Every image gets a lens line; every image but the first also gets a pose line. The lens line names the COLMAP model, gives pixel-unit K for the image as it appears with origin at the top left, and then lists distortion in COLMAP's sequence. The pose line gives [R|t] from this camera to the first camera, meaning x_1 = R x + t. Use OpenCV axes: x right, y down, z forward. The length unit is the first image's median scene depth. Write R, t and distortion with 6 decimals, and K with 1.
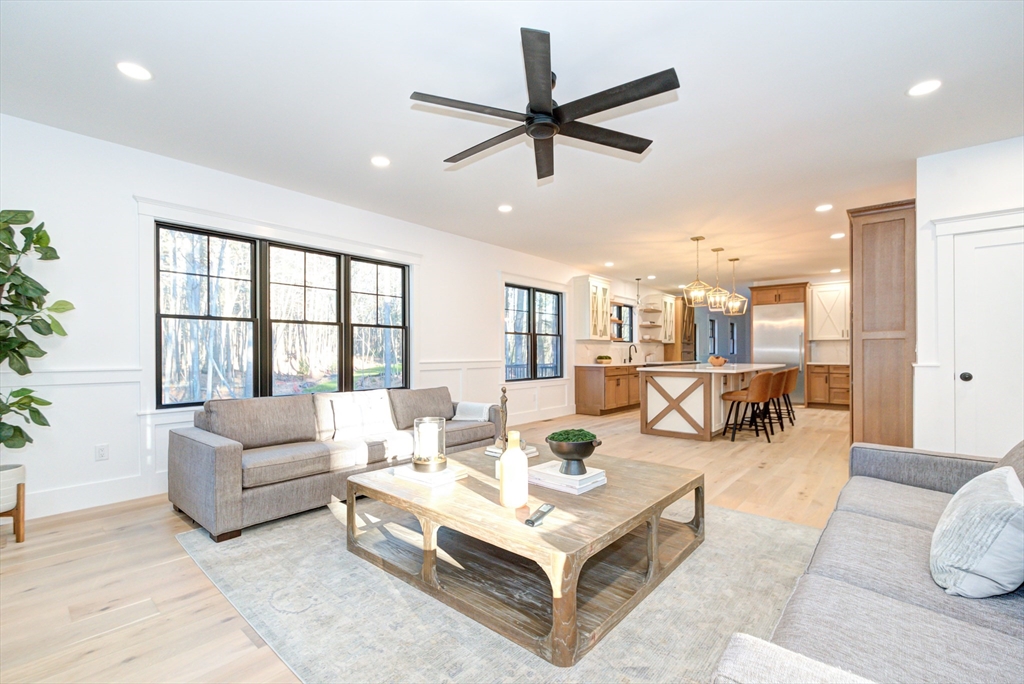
lens RADIAL K [[445.7, 0, 503.1], [0, 445.7, 356.5], [0, 0, 1]] dist [0.005866, -0.001962]
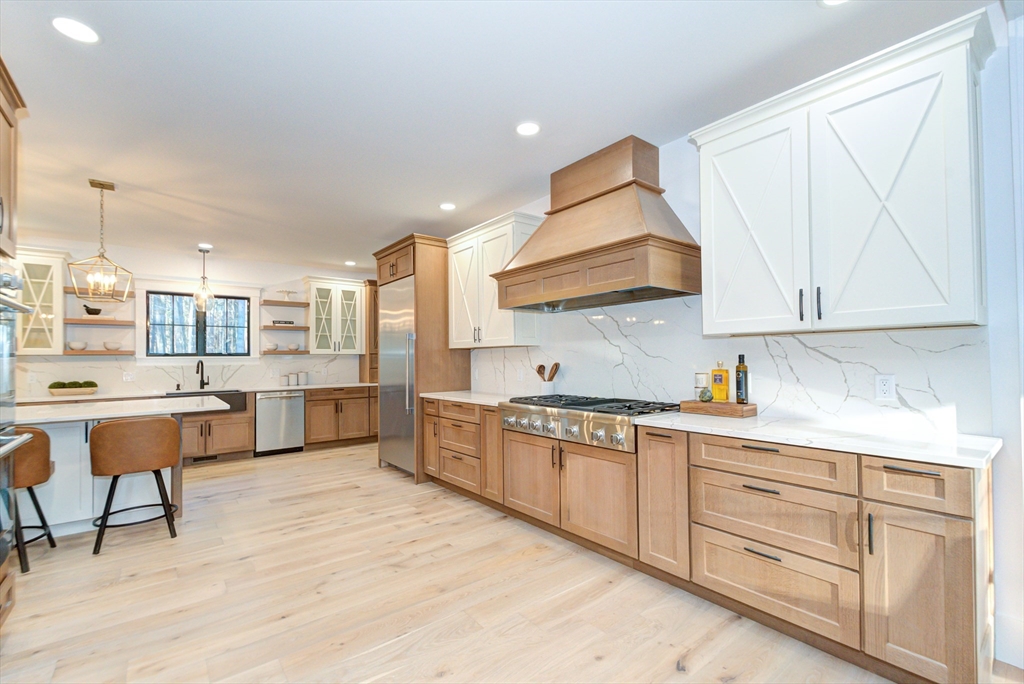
lens RADIAL K [[445.7, 0, 506.2], [0, 445.7, 352.2], [0, 0, 1]] dist [0.005866, -0.001962]
pose [[0.981445, -0.013154, -0.191292, 0.839561], [0.008881, 0.999692, -0.023178, -0.019919], [0.191538, 0.021049, 0.981259, 0.502528]]
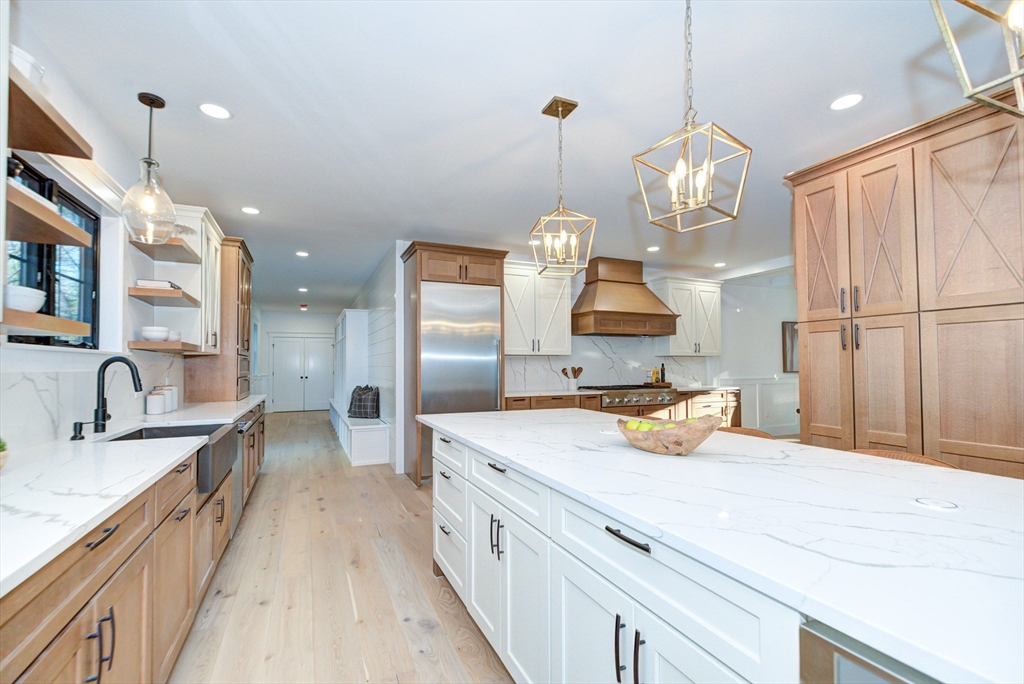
lens RADIAL K [[445.7, 0, 506.1], [0, 445.7, 350.7], [0, 0, 1]] dist [0.005866, -0.001962]
pose [[0.413956, 0.029146, 0.909830, 0.164085], [0.009435, 0.999296, -0.036305, -0.020396], [-0.910248, 0.023613, 0.413390, 0.736563]]
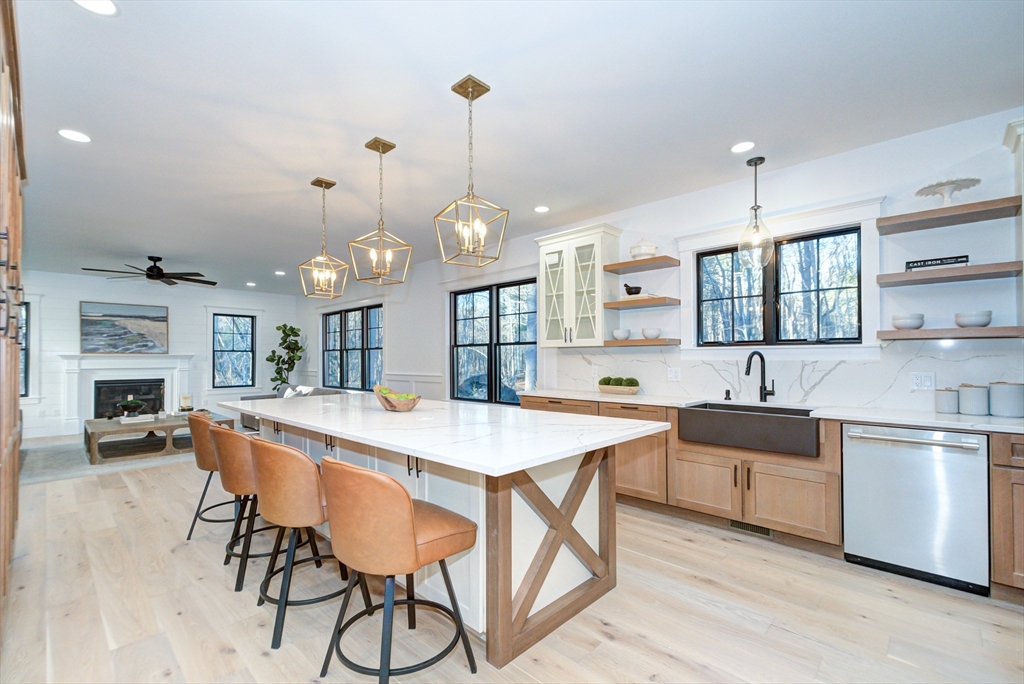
lens RADIAL K [[445.7, 0, 499.6], [0, 445.7, 354.3], [0, 0, 1]] dist [0.005866, -0.001962]
pose [[-0.063068, -0.007953, -0.997978, 0.676667], [-0.005352, 0.999957, -0.007631, -0.021205], [0.997995, 0.004860, -0.063108, 0.847456]]
